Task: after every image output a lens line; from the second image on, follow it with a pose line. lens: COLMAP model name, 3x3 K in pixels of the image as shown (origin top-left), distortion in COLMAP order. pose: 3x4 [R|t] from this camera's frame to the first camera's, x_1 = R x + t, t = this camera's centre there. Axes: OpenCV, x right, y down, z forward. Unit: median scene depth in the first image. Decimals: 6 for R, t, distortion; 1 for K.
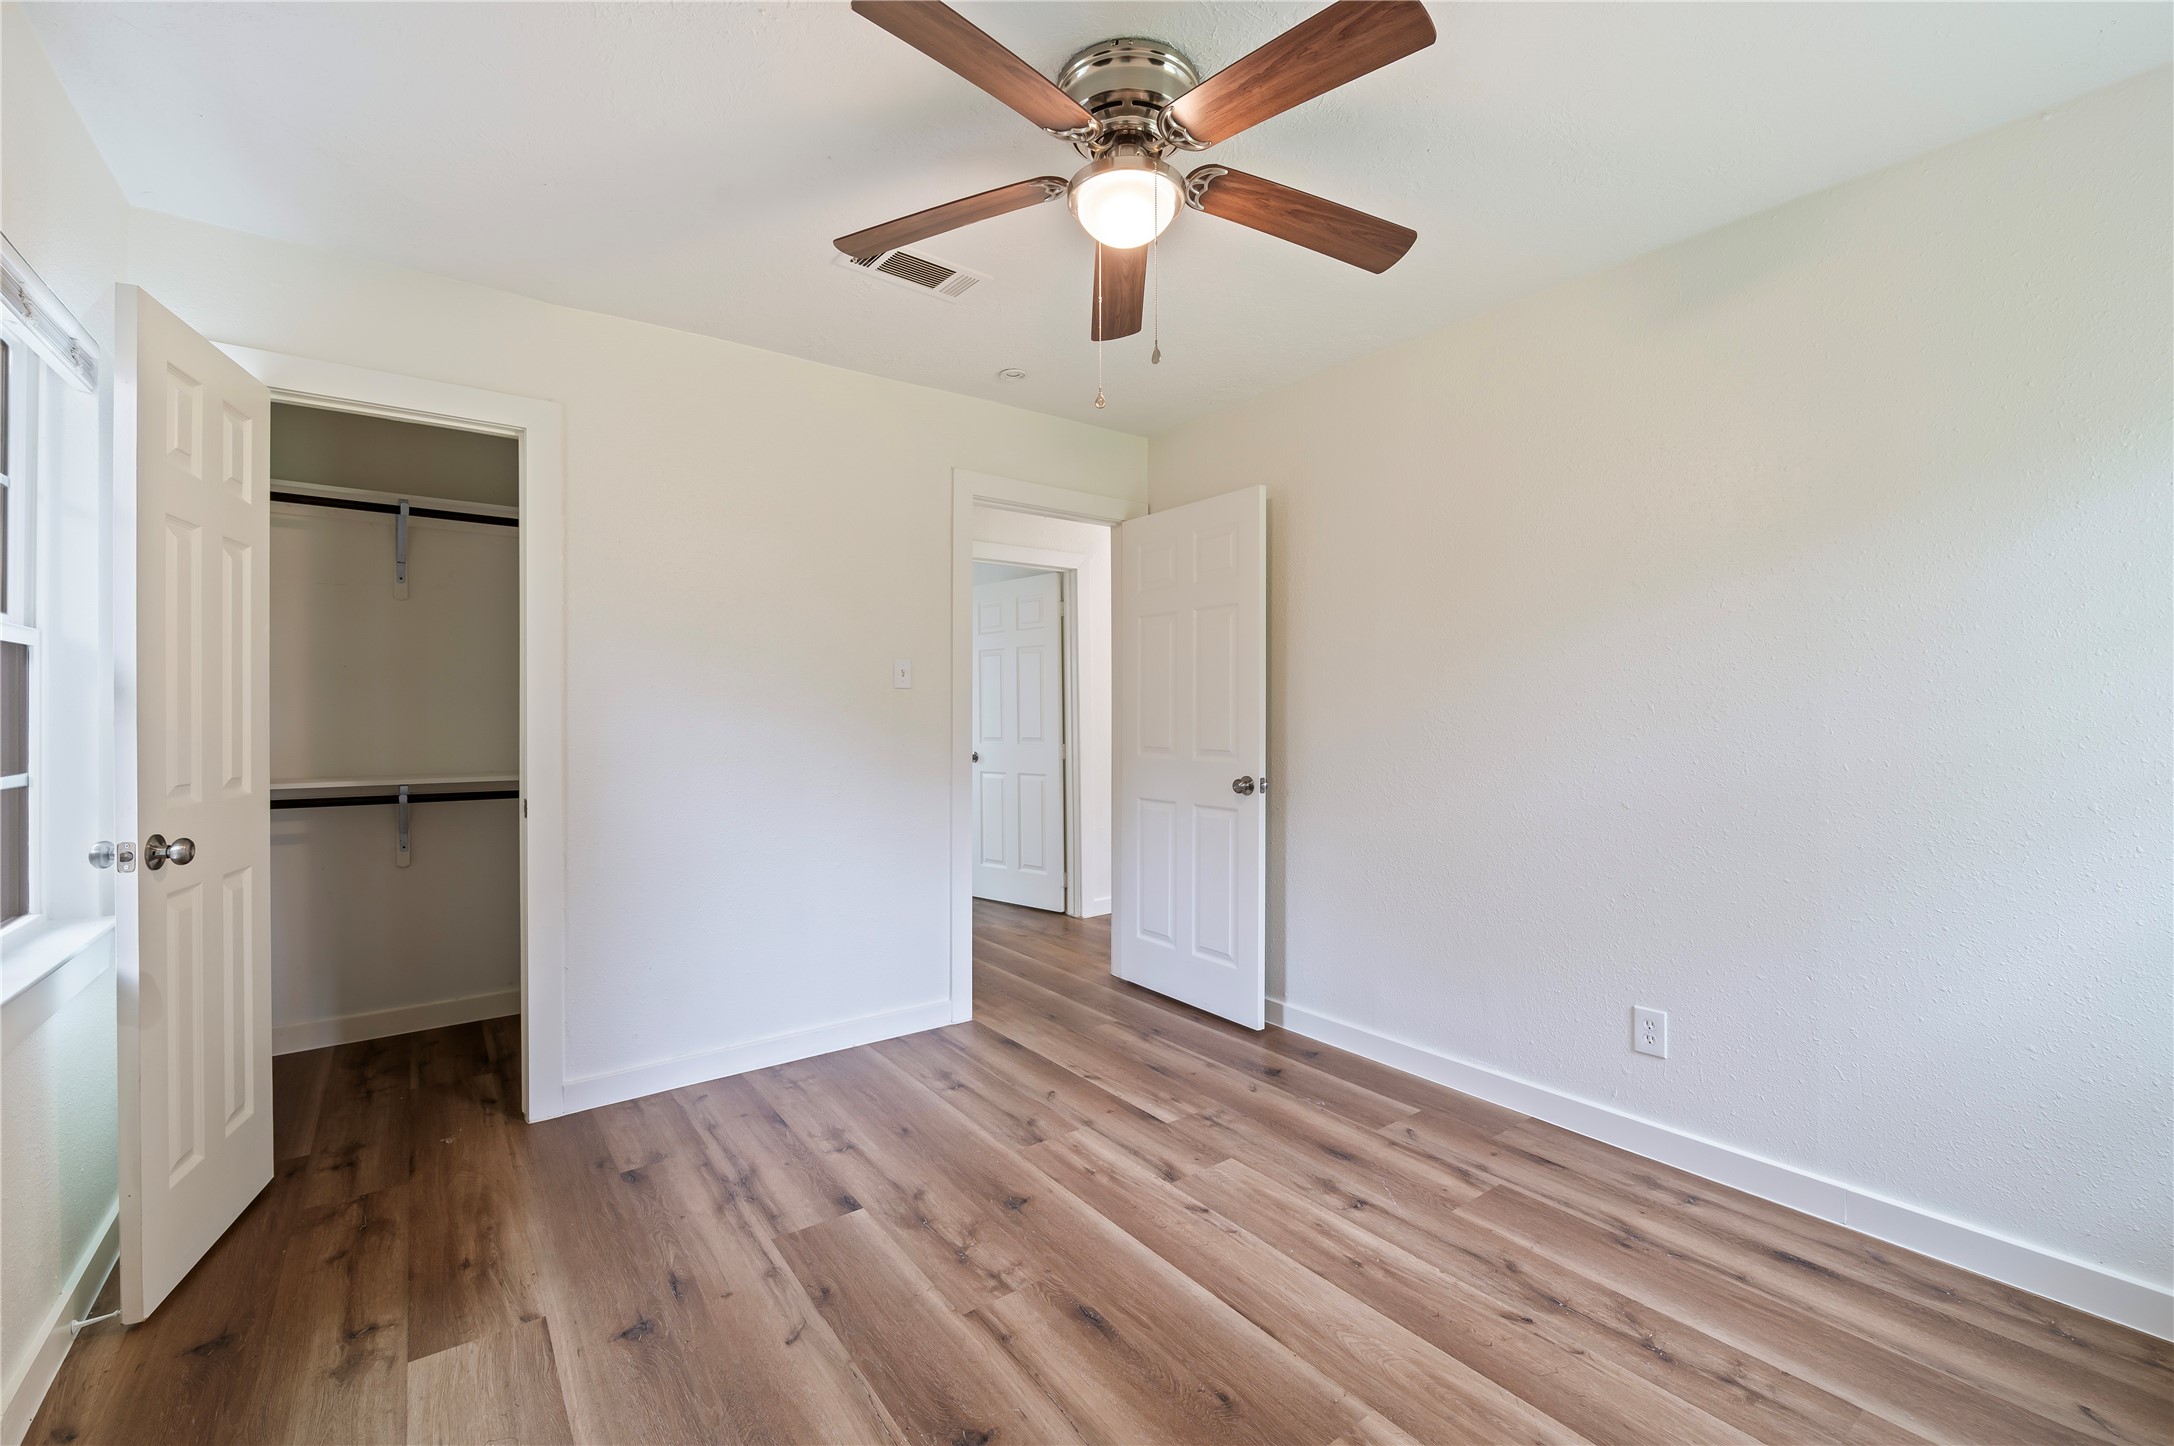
lens RADIAL K [[918.8, 0, 1087.5], [0, 918.8, 719.5], [0, 0, 1]] dist [-0.004340, -0.001388]
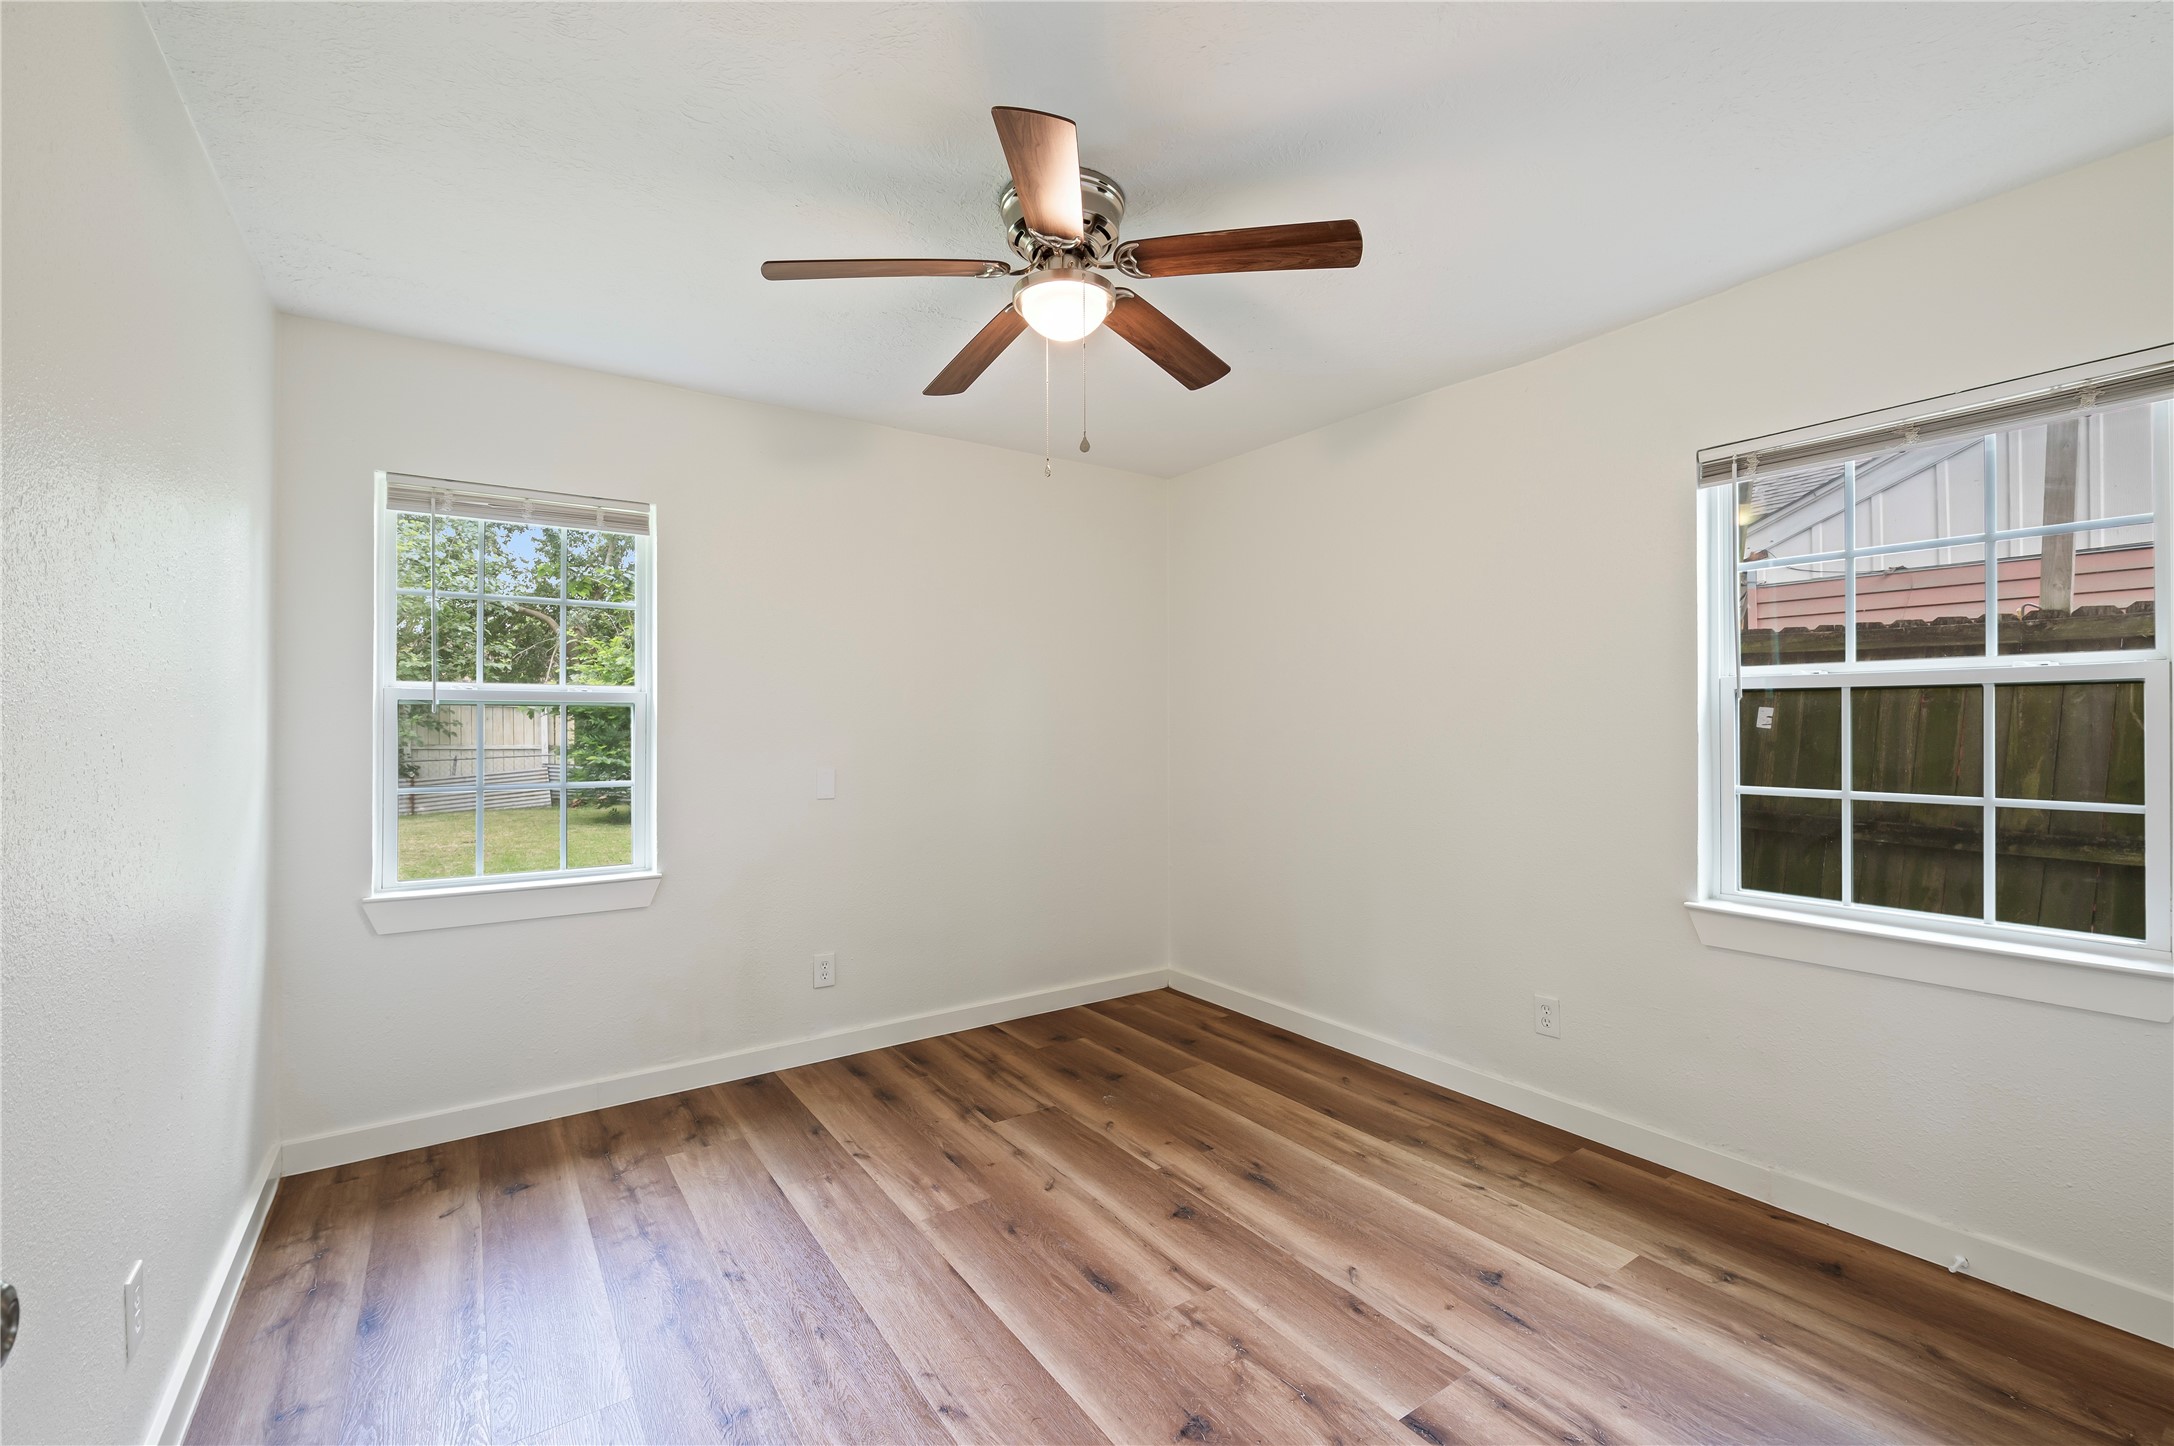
lens RADIAL K [[918.8, 0, 1101.1], [0, 918.8, 731.9], [0, 0, 1]] dist [-0.004340, -0.001388]
pose [[-0.999248, 0.007480, 0.038038, -0.041328], [0.008111, 0.999832, 0.016458, -0.045741], [-0.037909, 0.016754, -0.999141, 2.009603]]
